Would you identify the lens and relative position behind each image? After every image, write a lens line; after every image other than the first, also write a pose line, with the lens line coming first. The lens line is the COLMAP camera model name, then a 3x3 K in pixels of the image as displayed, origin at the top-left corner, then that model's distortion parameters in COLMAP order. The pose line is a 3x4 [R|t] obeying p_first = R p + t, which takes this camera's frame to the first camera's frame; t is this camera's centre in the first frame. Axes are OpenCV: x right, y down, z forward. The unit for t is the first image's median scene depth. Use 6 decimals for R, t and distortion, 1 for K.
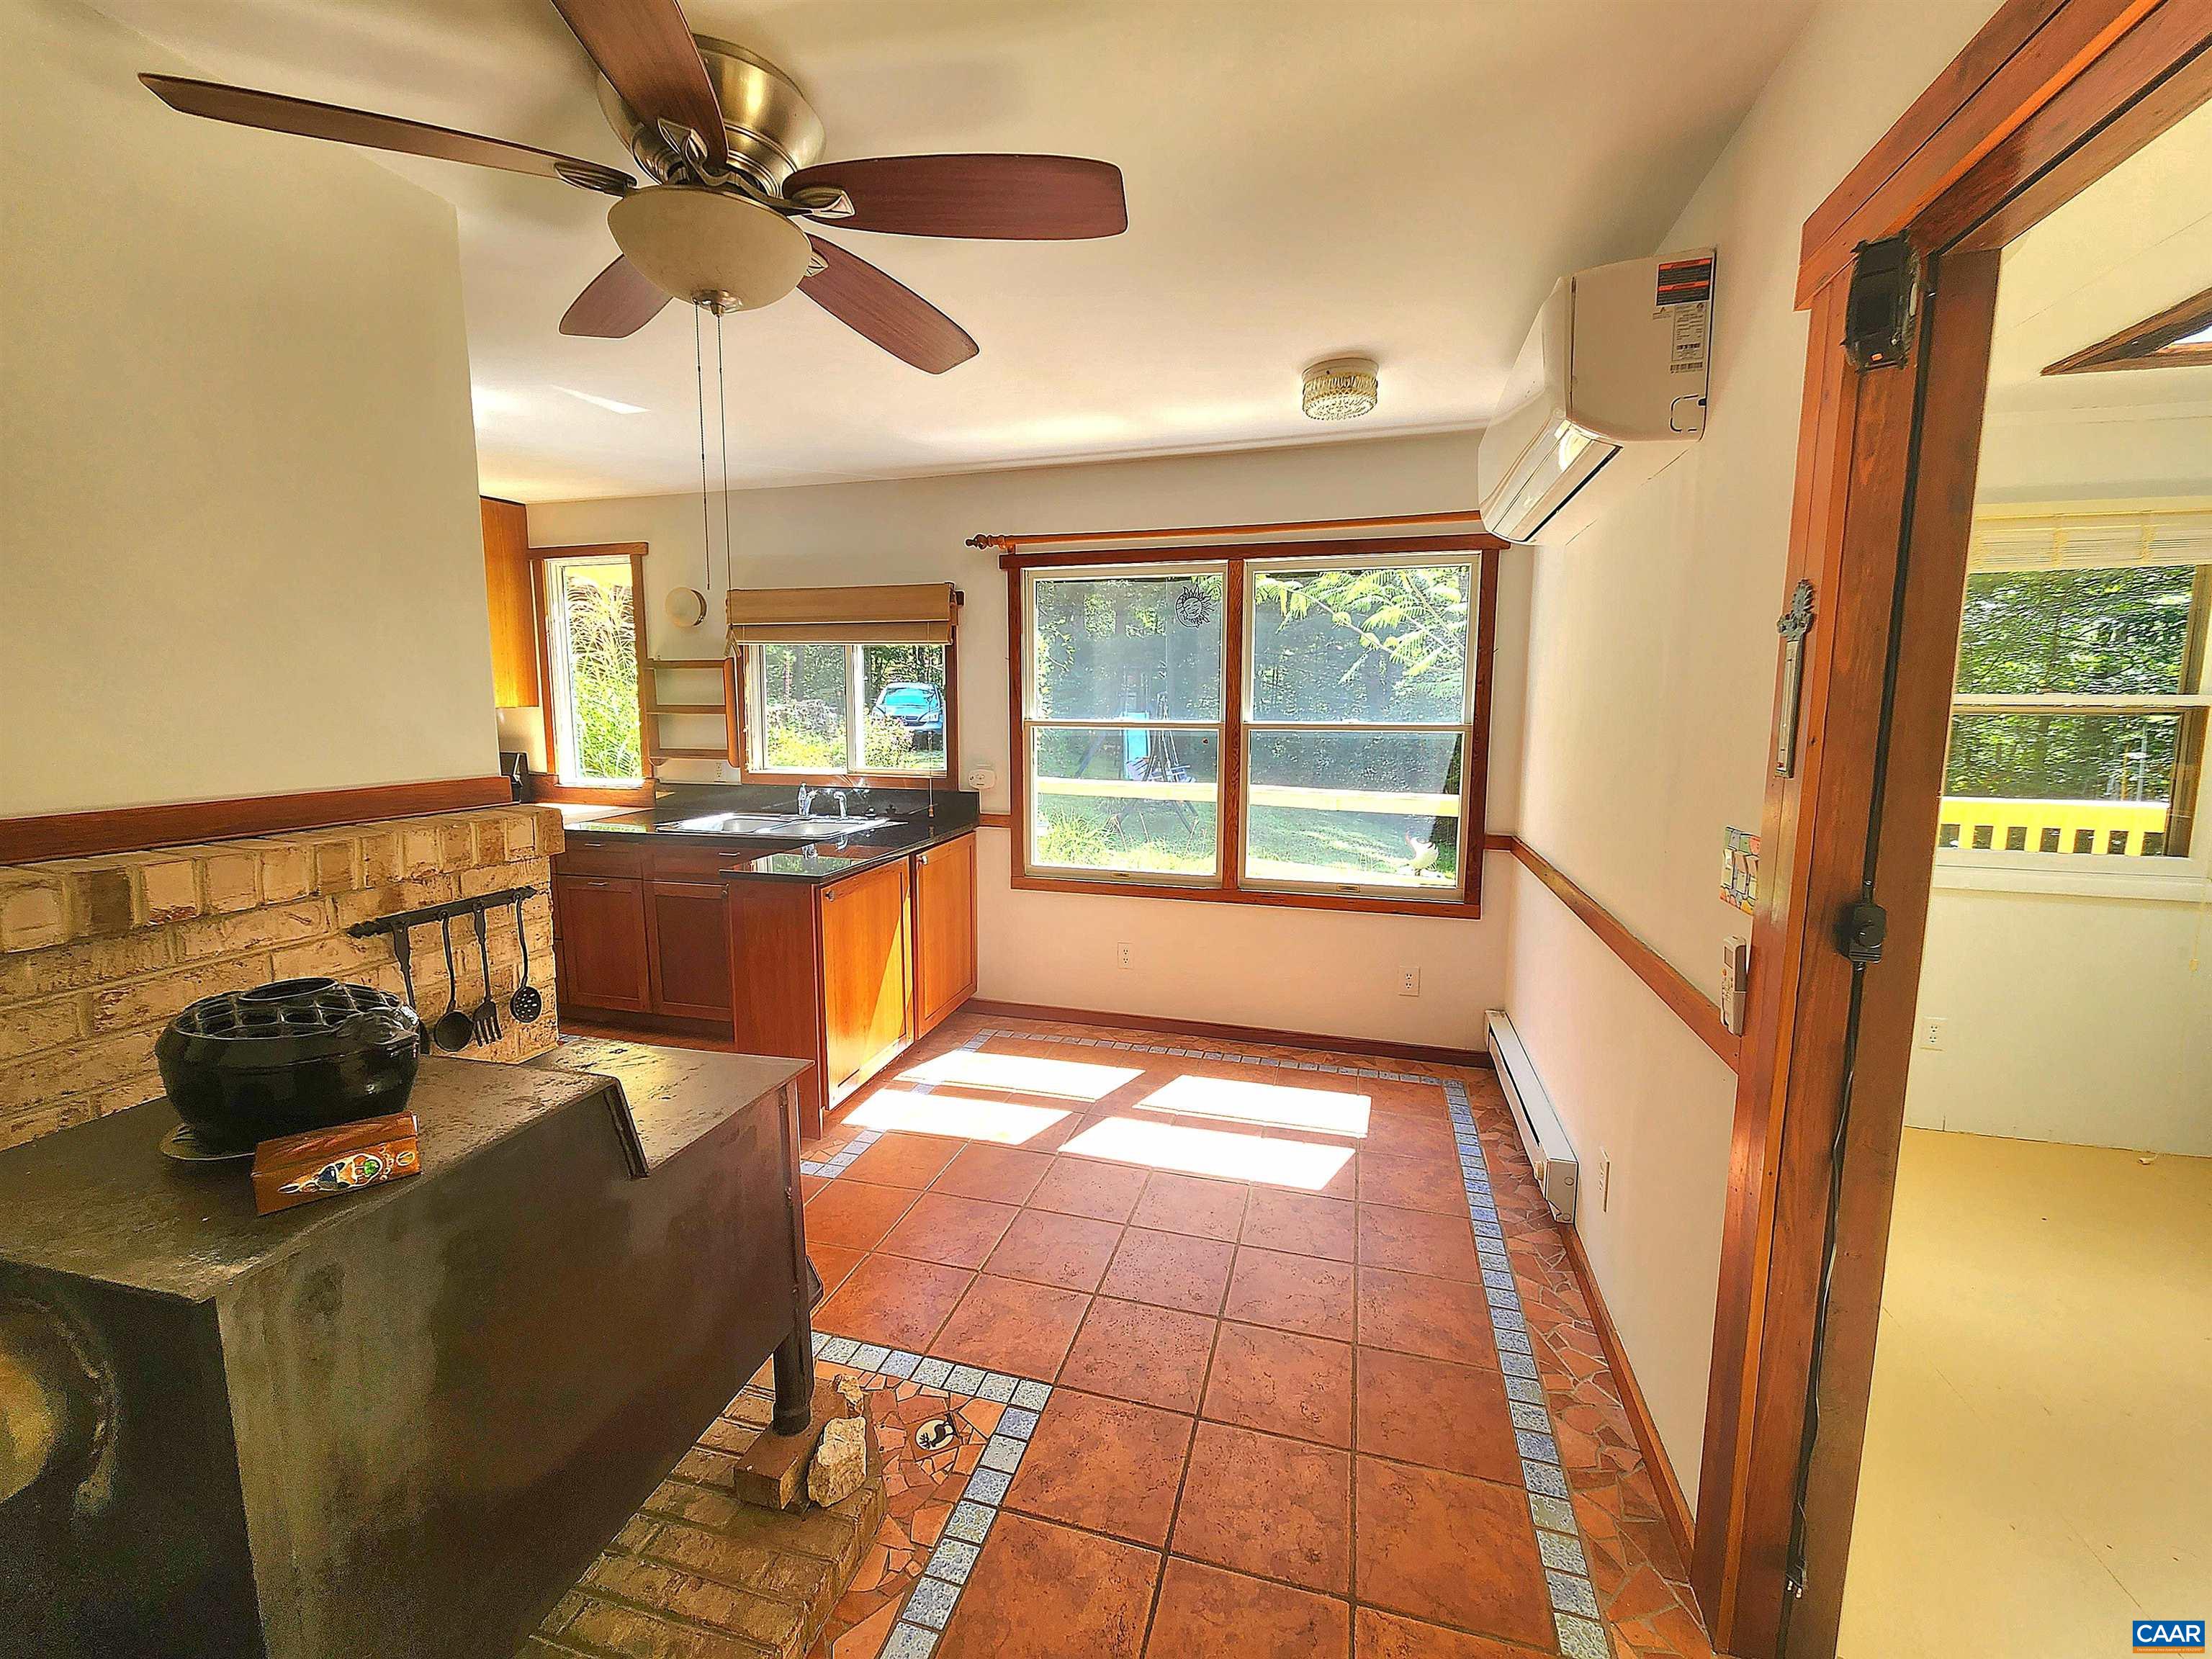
lens RADIAL K [[905.6, 0, 1105.8], [0, 905.6, 826.8], [0, 0, 1]] dist [-0.001631, -0.000078]
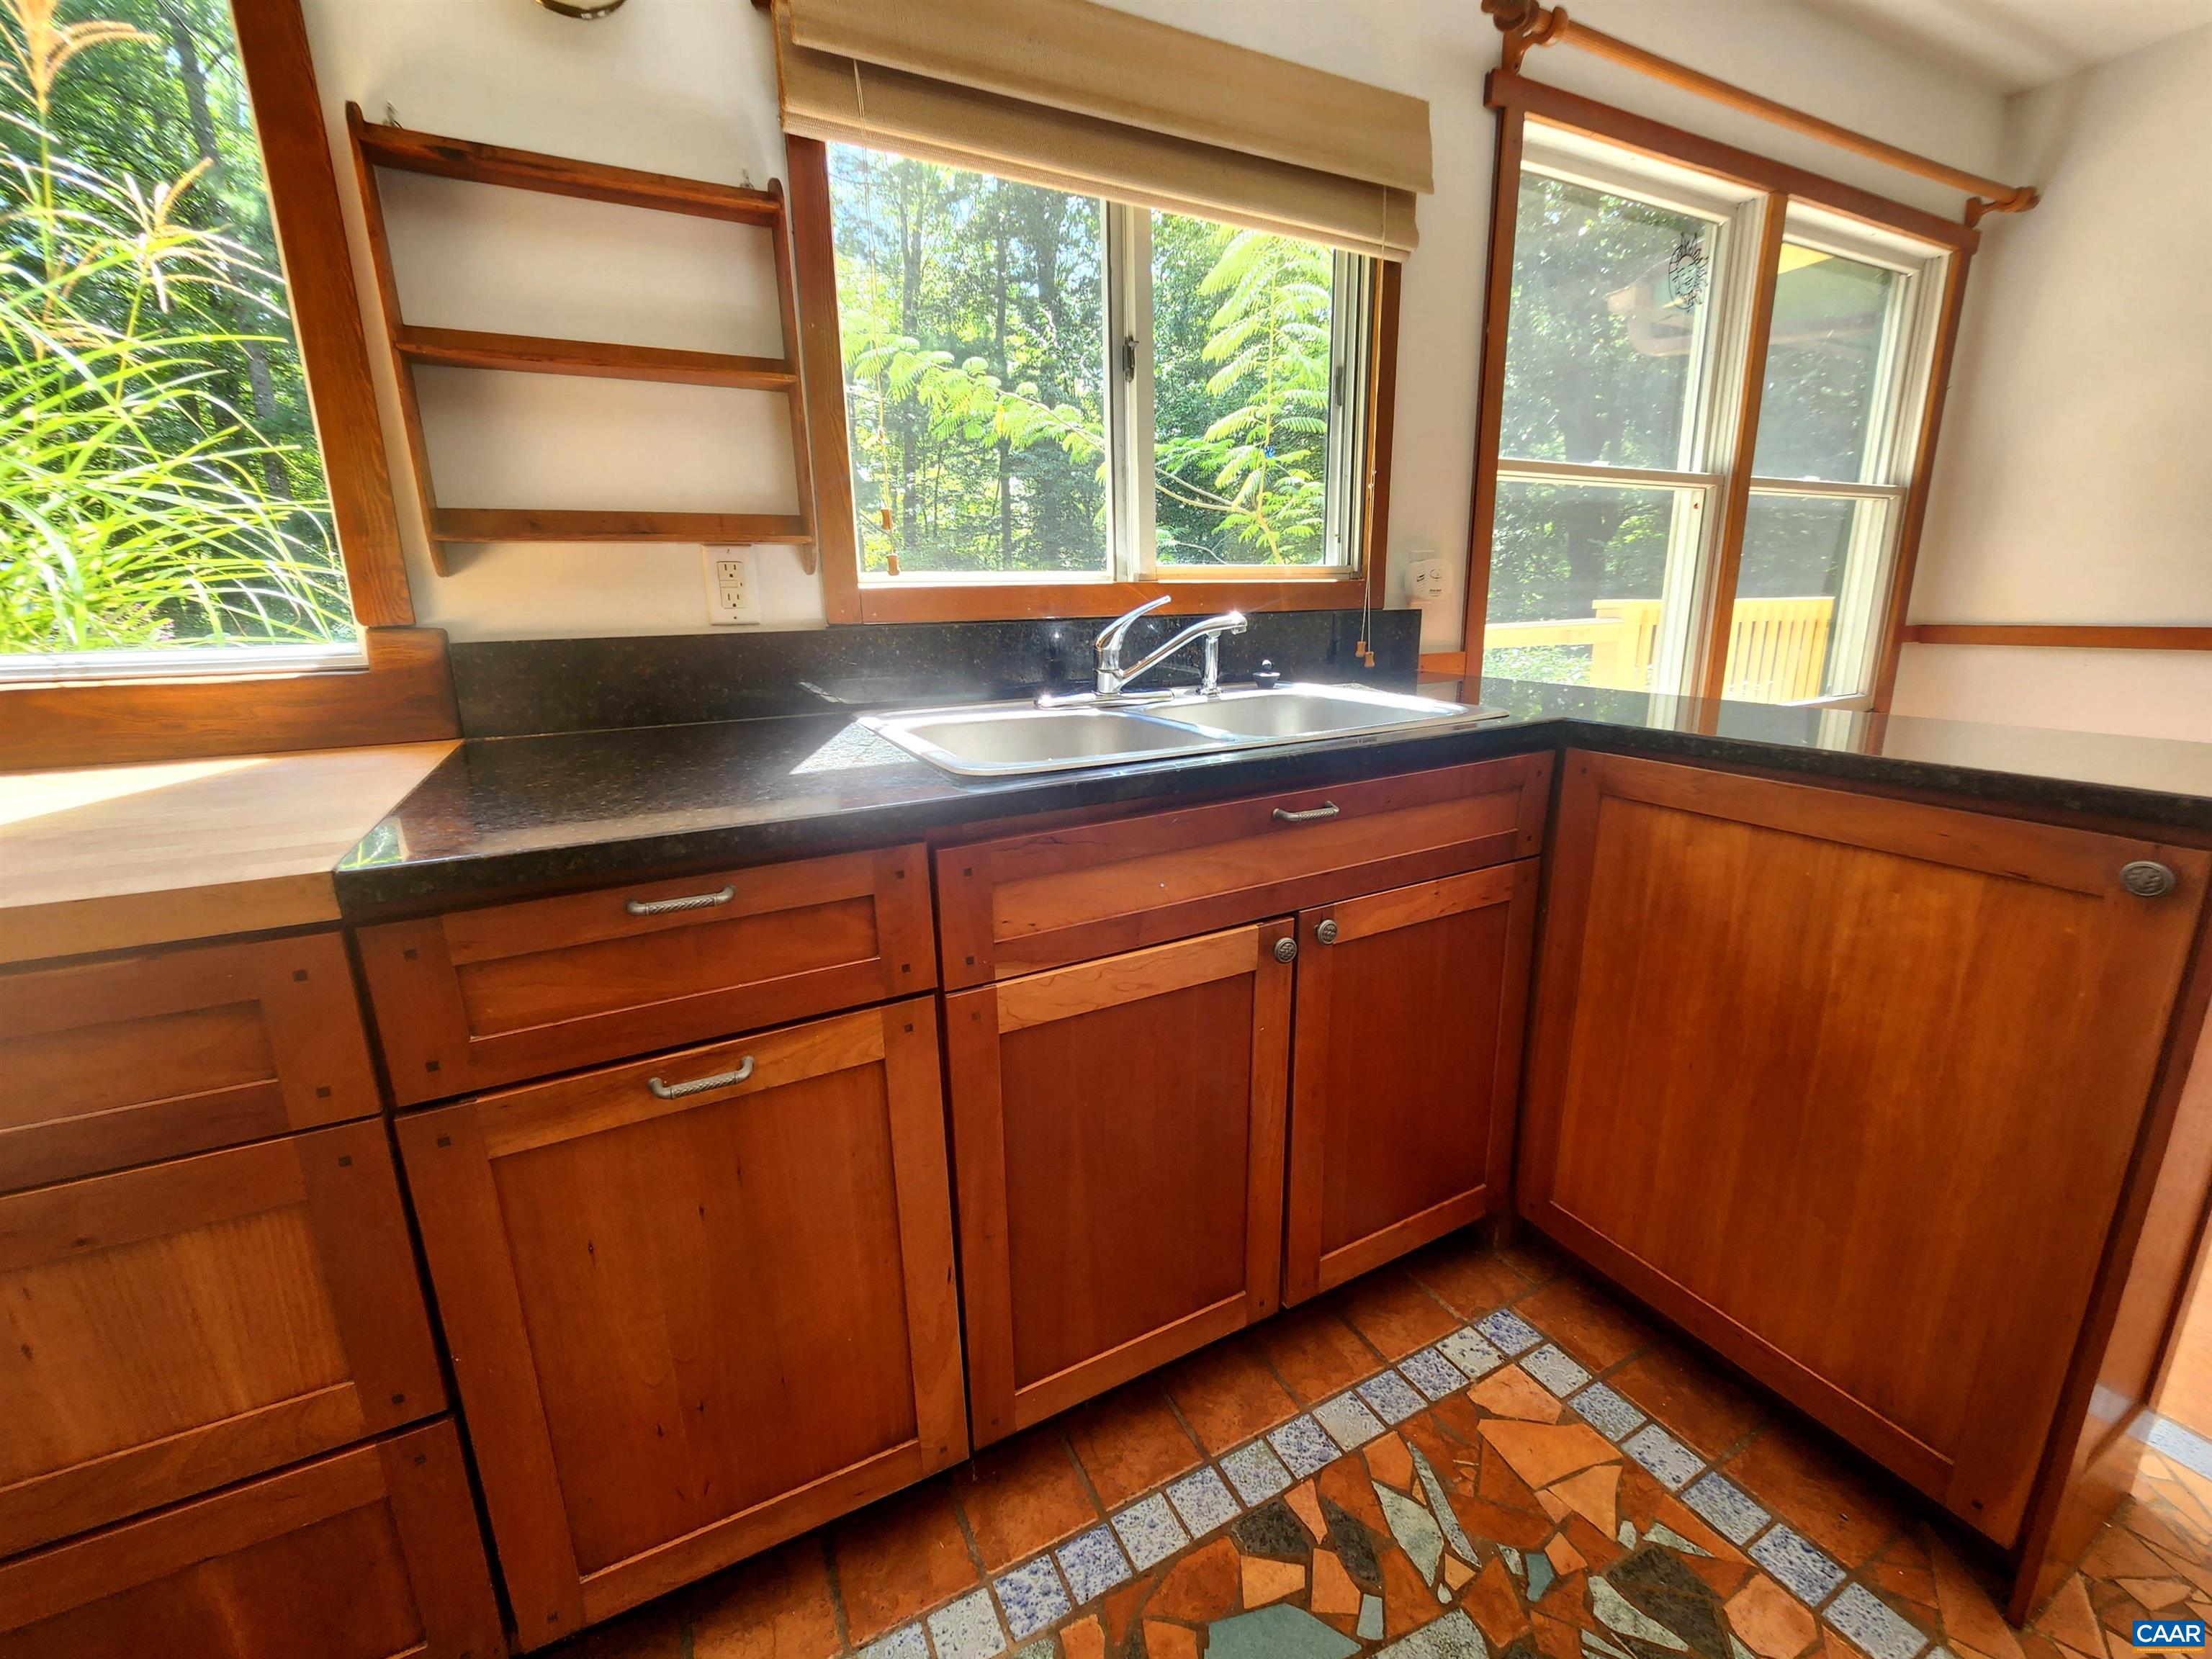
lens RADIAL K [[905.6, 0, 1104.8], [0, 905.6, 816.4], [0, 0, 1]] dist [-0.001631, -0.000078]
pose [[0.732005, -0.177686, 0.657721, -0.559572], [0.108980, 0.983499, 0.144407, -0.016859], [-0.672527, -0.034028, 0.739290, 0.701742]]
